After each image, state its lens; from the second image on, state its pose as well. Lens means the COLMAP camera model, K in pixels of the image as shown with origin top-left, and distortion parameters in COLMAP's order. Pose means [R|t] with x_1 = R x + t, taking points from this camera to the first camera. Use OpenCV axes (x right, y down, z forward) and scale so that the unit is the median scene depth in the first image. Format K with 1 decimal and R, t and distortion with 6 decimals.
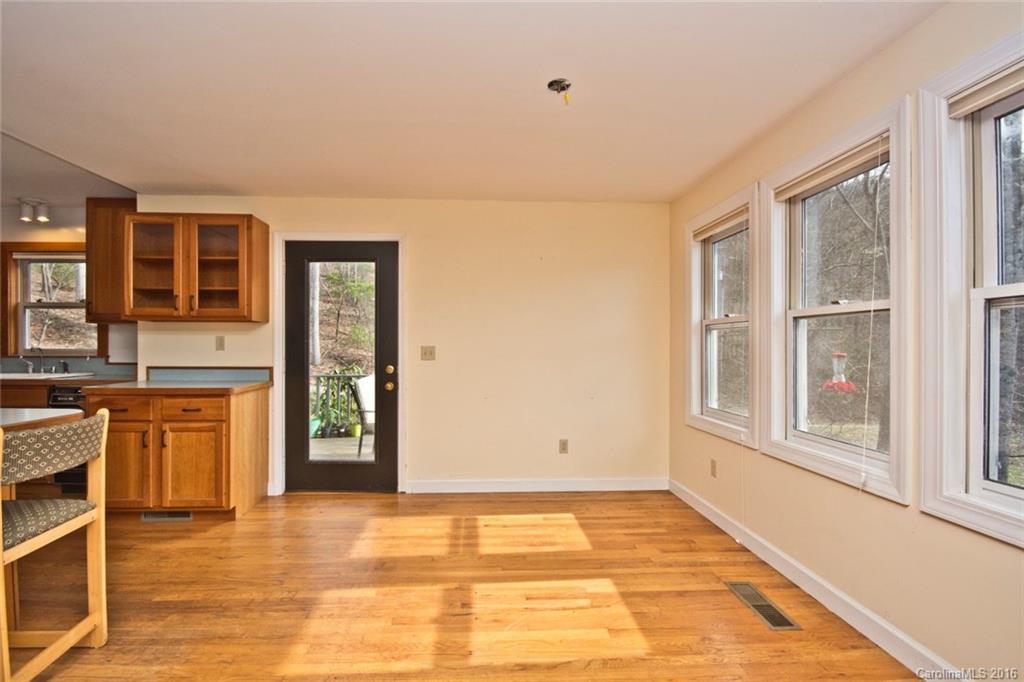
lens RADIAL K [[452.0, 0, 509.6], [0, 452.0, 338.3], [0, 0, 1]] dist [0.001453, -0.009586]
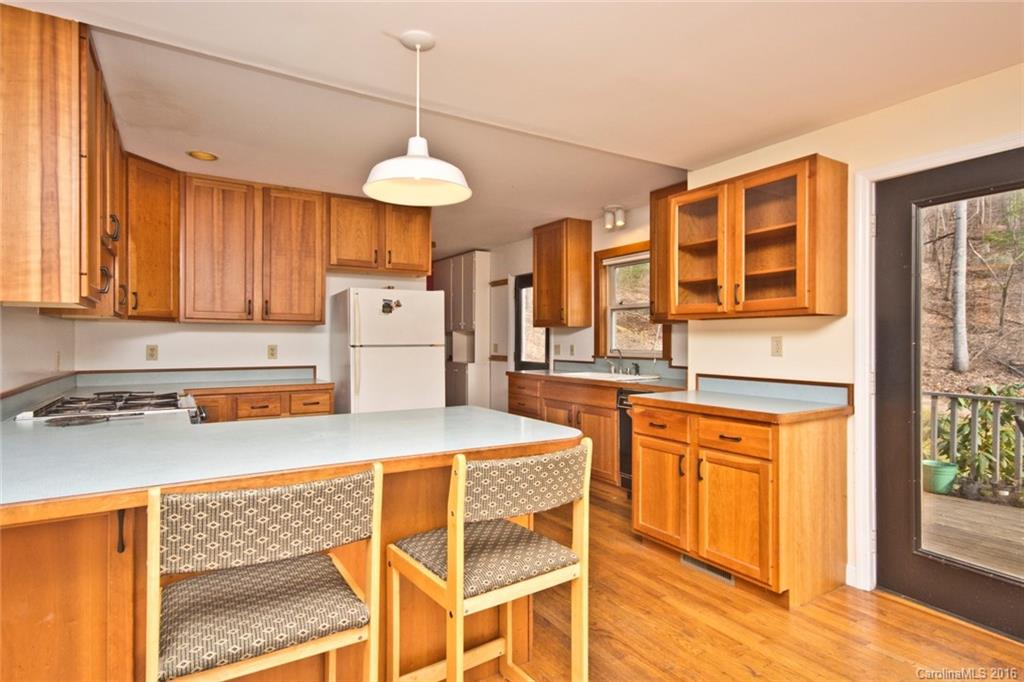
lens RADIAL K [[536.7, 0, 512.0], [0, 536.7, 341.0], [0, 0, 1]] dist [0.021140, 0.000475]
pose [[0.455884, 0.001764, -0.890038, -0.067778], [0.012603, 0.999885, 0.008437, -0.012034], [0.889950, -0.015063, 0.455809, 0.244659]]
